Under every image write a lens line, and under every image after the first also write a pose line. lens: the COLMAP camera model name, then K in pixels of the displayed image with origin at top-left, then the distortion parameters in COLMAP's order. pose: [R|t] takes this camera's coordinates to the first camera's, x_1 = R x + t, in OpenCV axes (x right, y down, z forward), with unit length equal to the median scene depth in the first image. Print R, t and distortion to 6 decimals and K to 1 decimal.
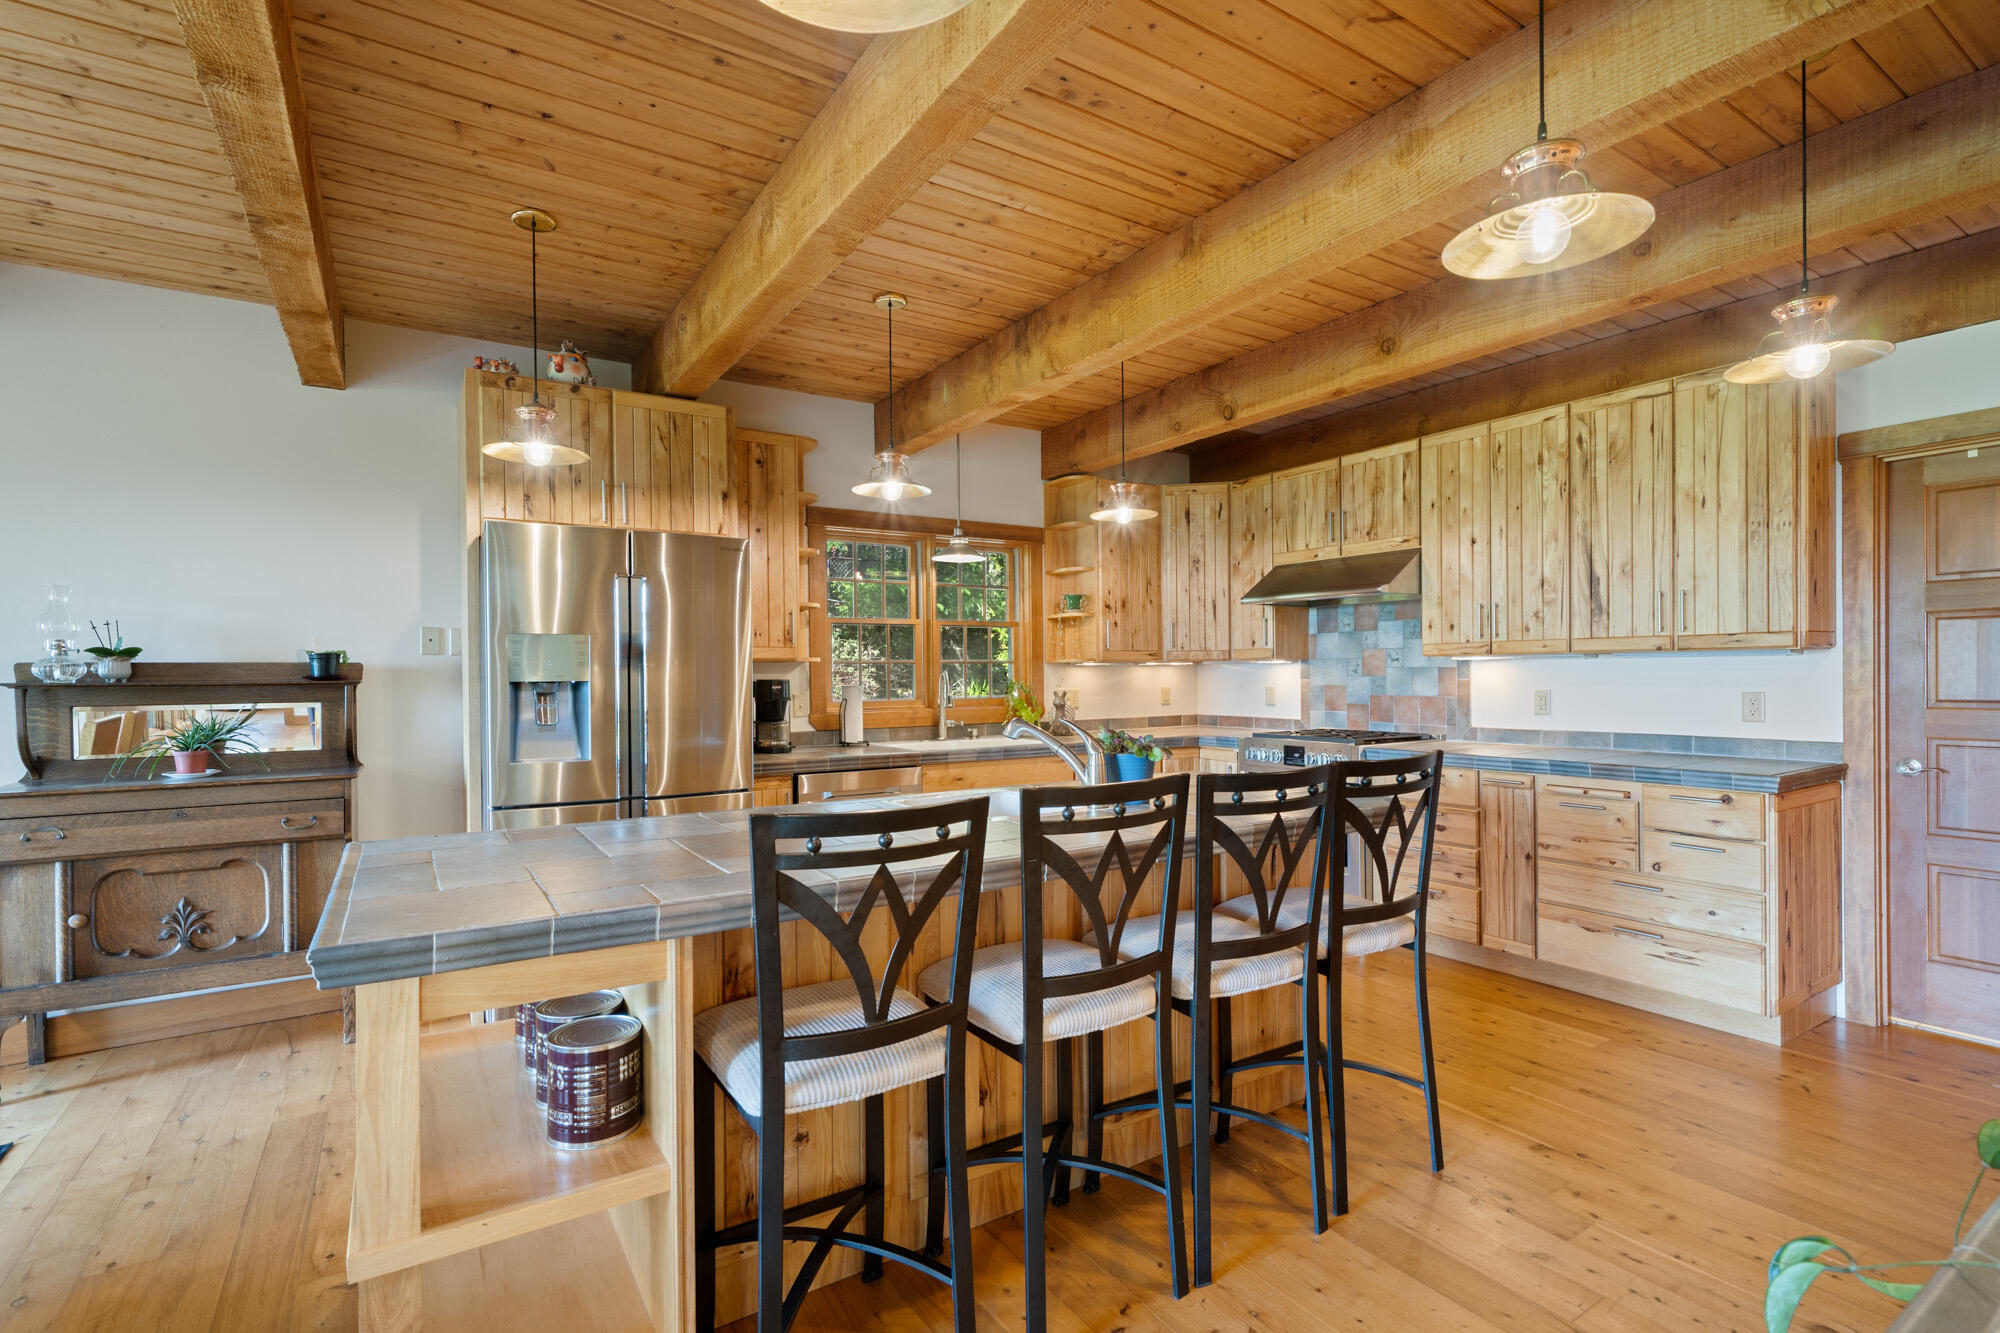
lens RADIAL K [[929.1, 0, 1002.6], [0, 929.1, 678.7], [0, 0, 1]] dist [0.002827, -0.000143]
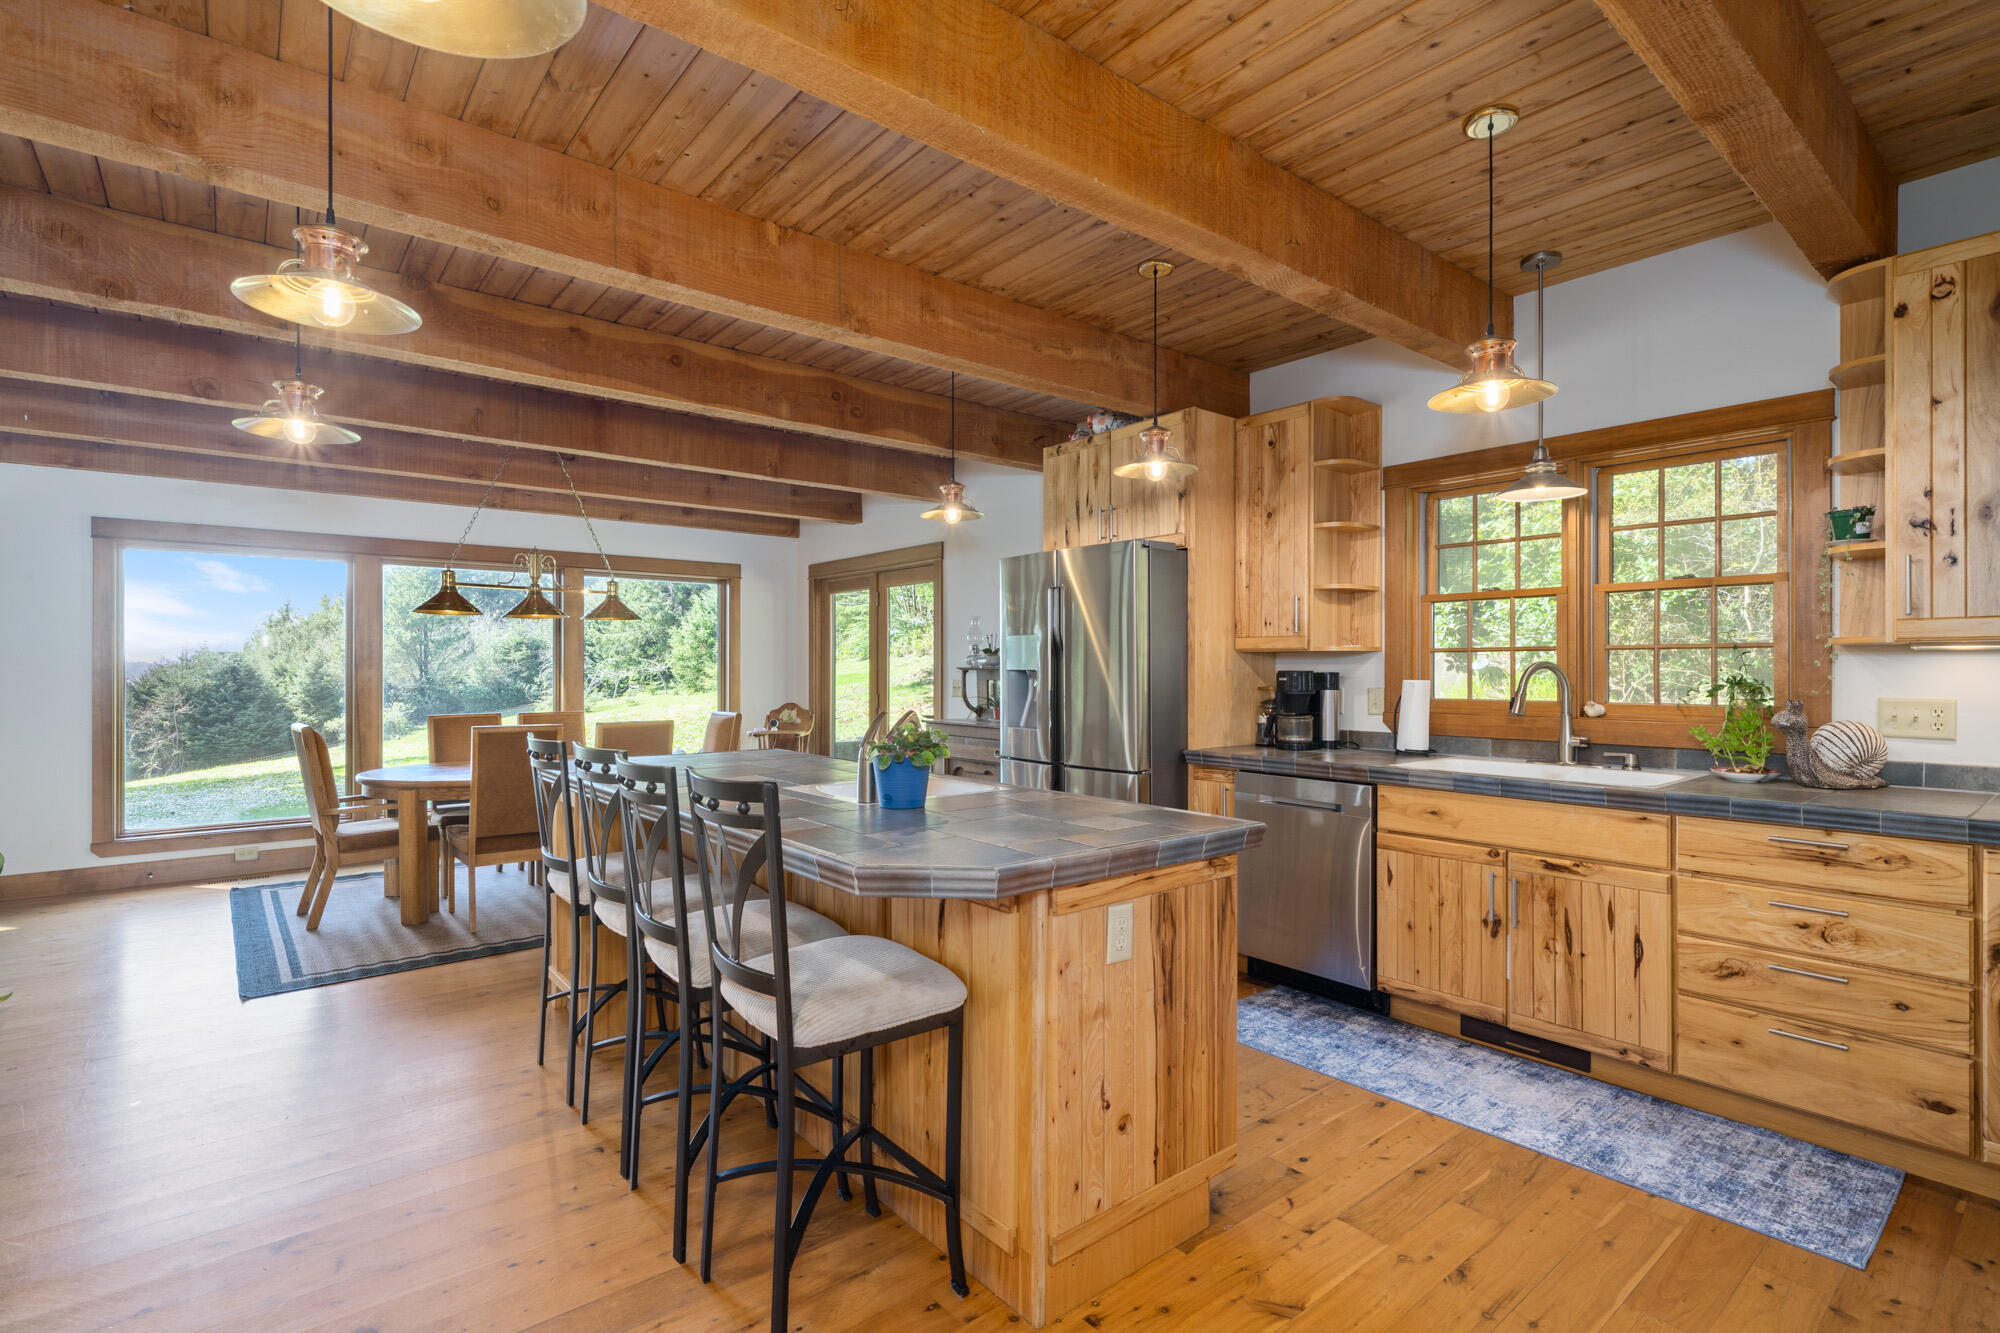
lens RADIAL K [[937.6, 0, 1000.0], [0, 937.6, 666.5], [0, 0, 1]] dist [0.001138, 0.000220]
pose [[0.105201, 0.010605, -0.994394, 0.894149], [-0.002488, 0.999943, 0.010401, -0.017145], [0.994448, 0.001380, 0.105221, 0.829568]]
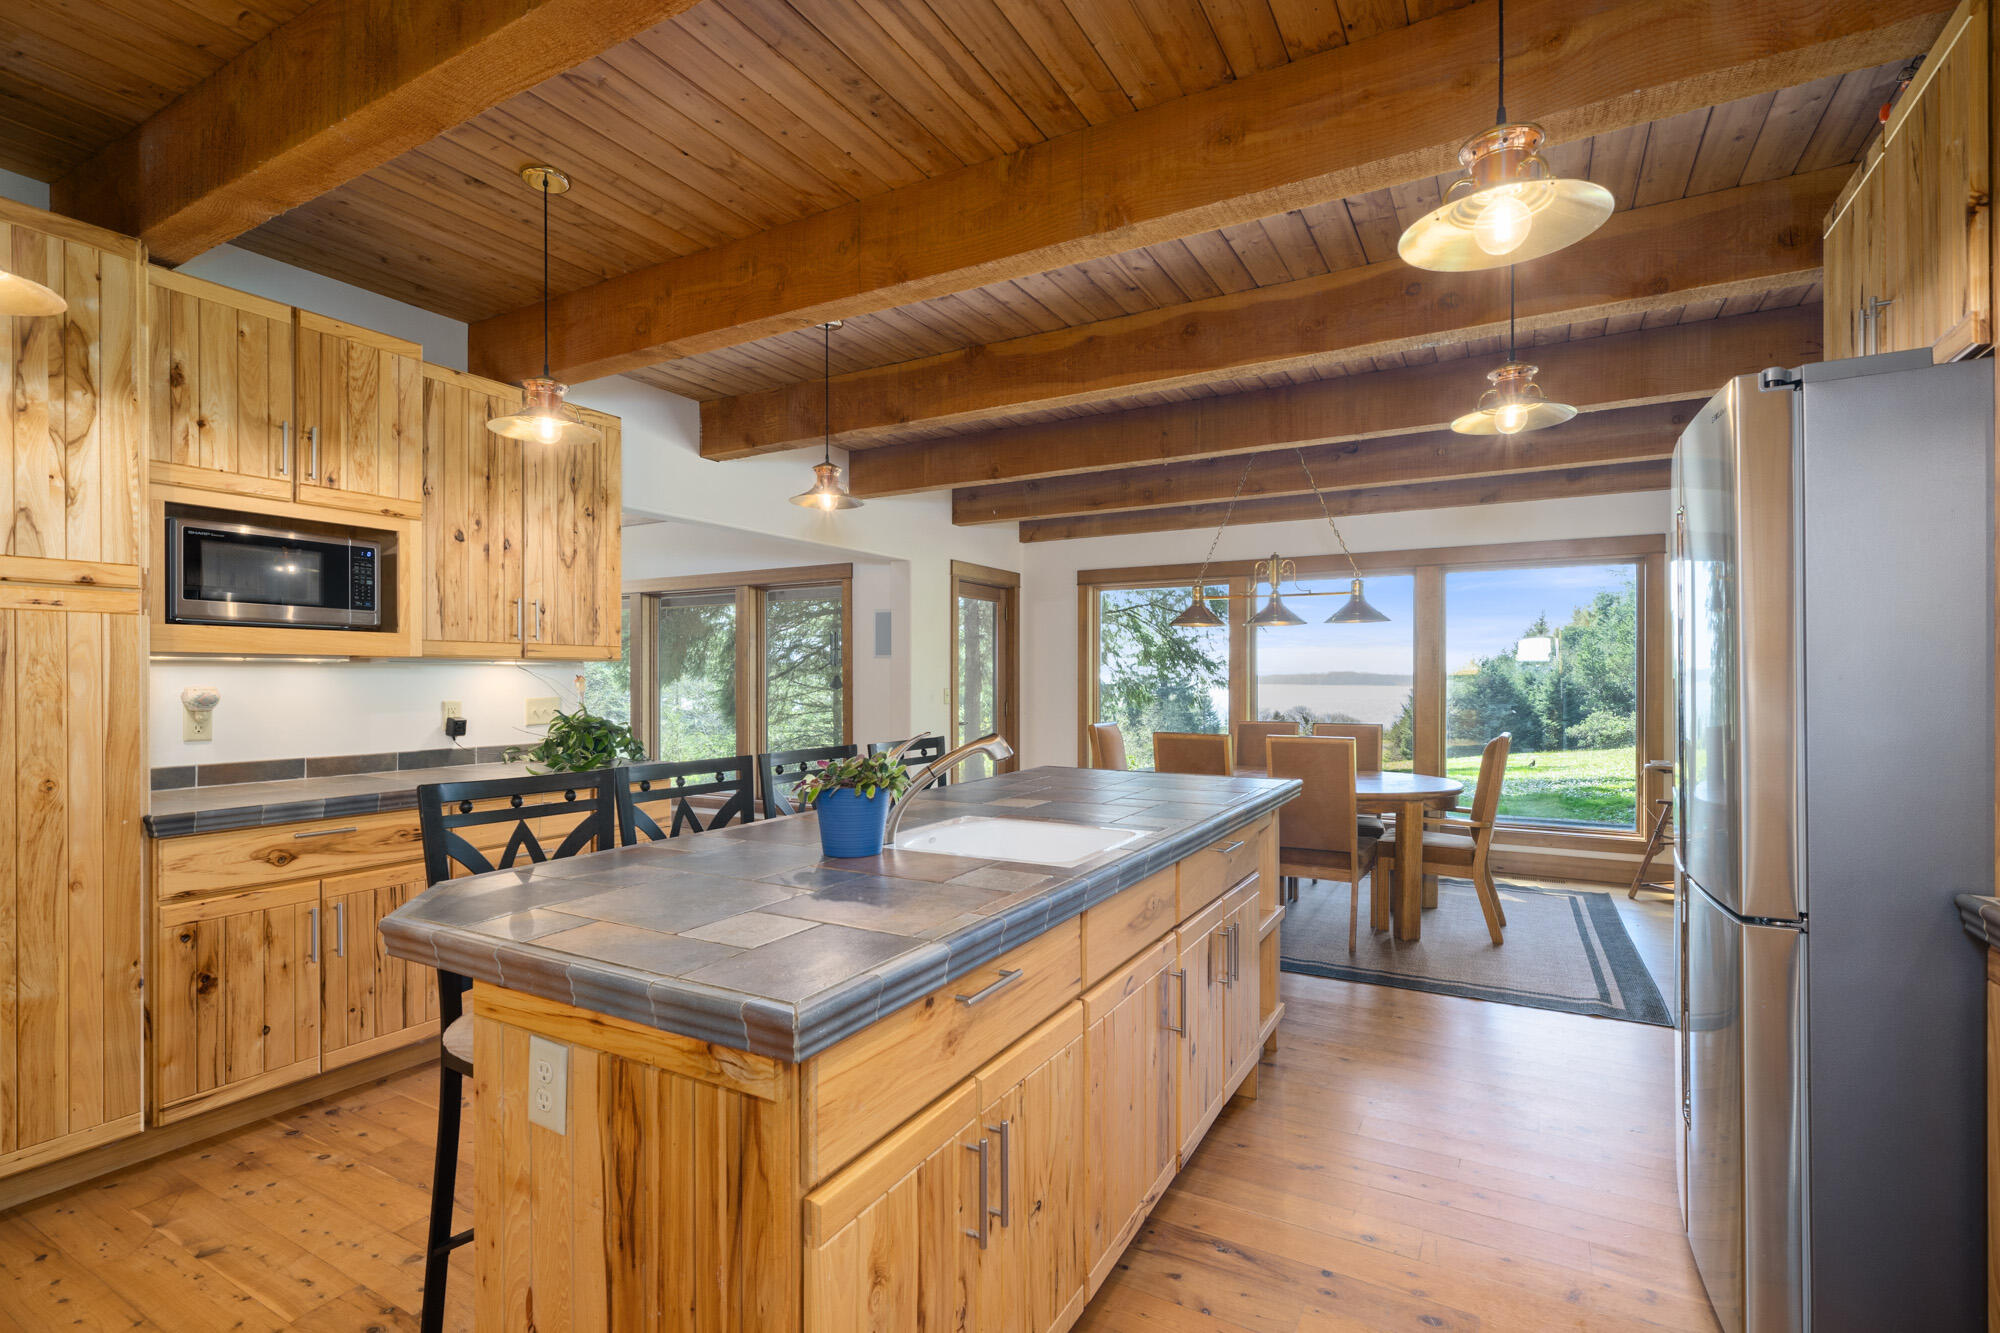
lens RADIAL K [[929.1, 0, 1002.6], [0, 929.1, 678.7], [0, 0, 1]] dist [0.002827, -0.000143]
pose [[-0.888062, 0.013195, -0.459535, 0.304580], [0.010512, 0.999910, 0.008395, -0.009436], [0.459604, 0.002624, -0.888120, 1.407205]]
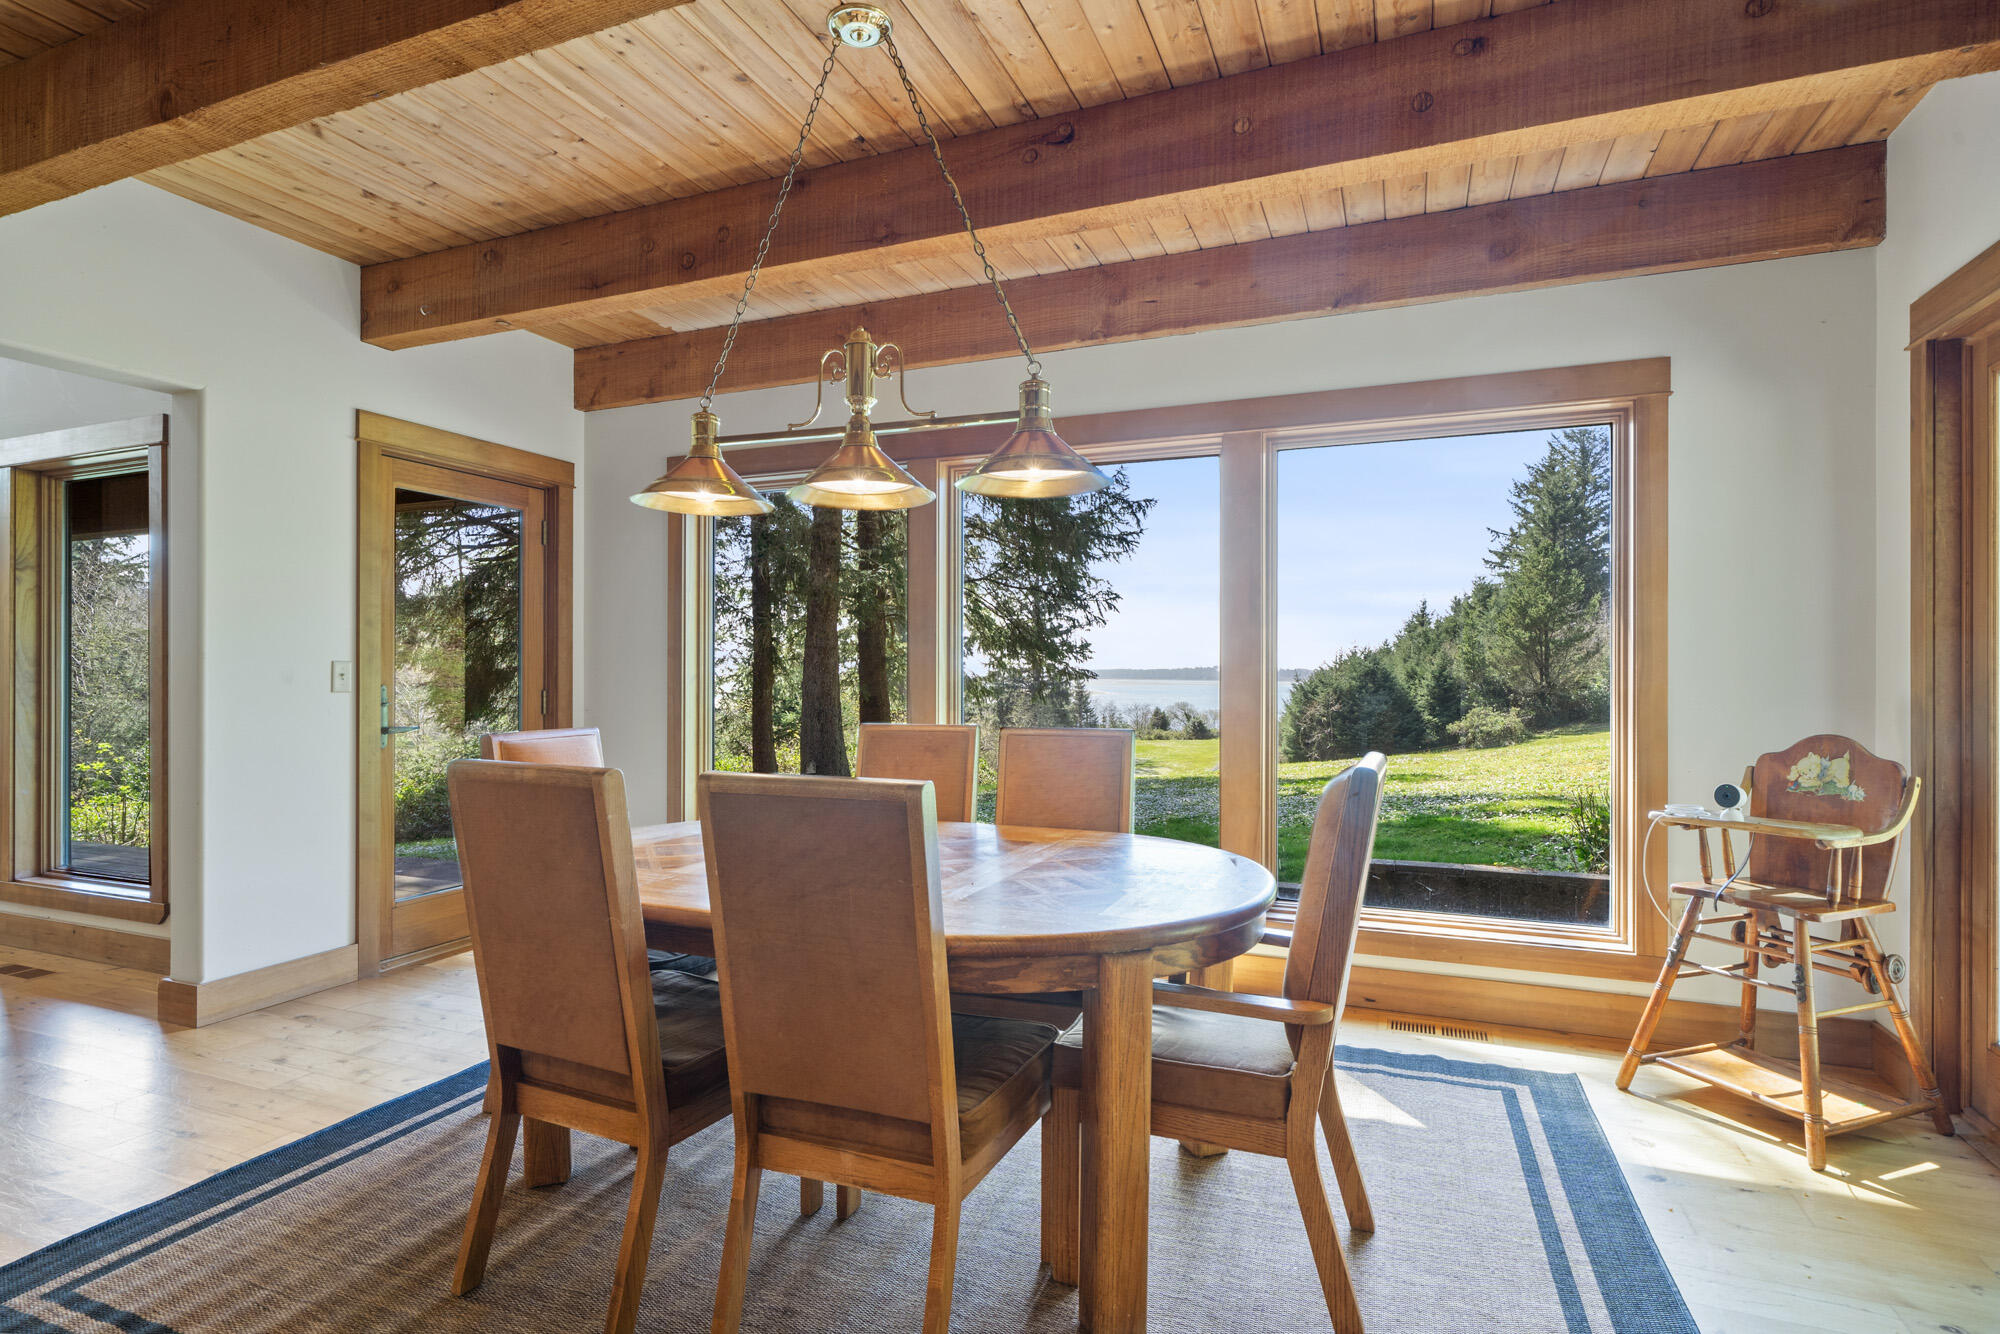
lens RADIAL K [[1000.1, 0, 1000.0], [0, 1000.1, 667.0], [0, 0, 1]] dist [0.000003, 0.000072]
pose [[-0.823381, 0.008080, -0.567431, -0.538256], [0.007581, 0.999966, 0.003238, 0.038548], [0.567438, -0.001636, -0.823415, 0.844905]]
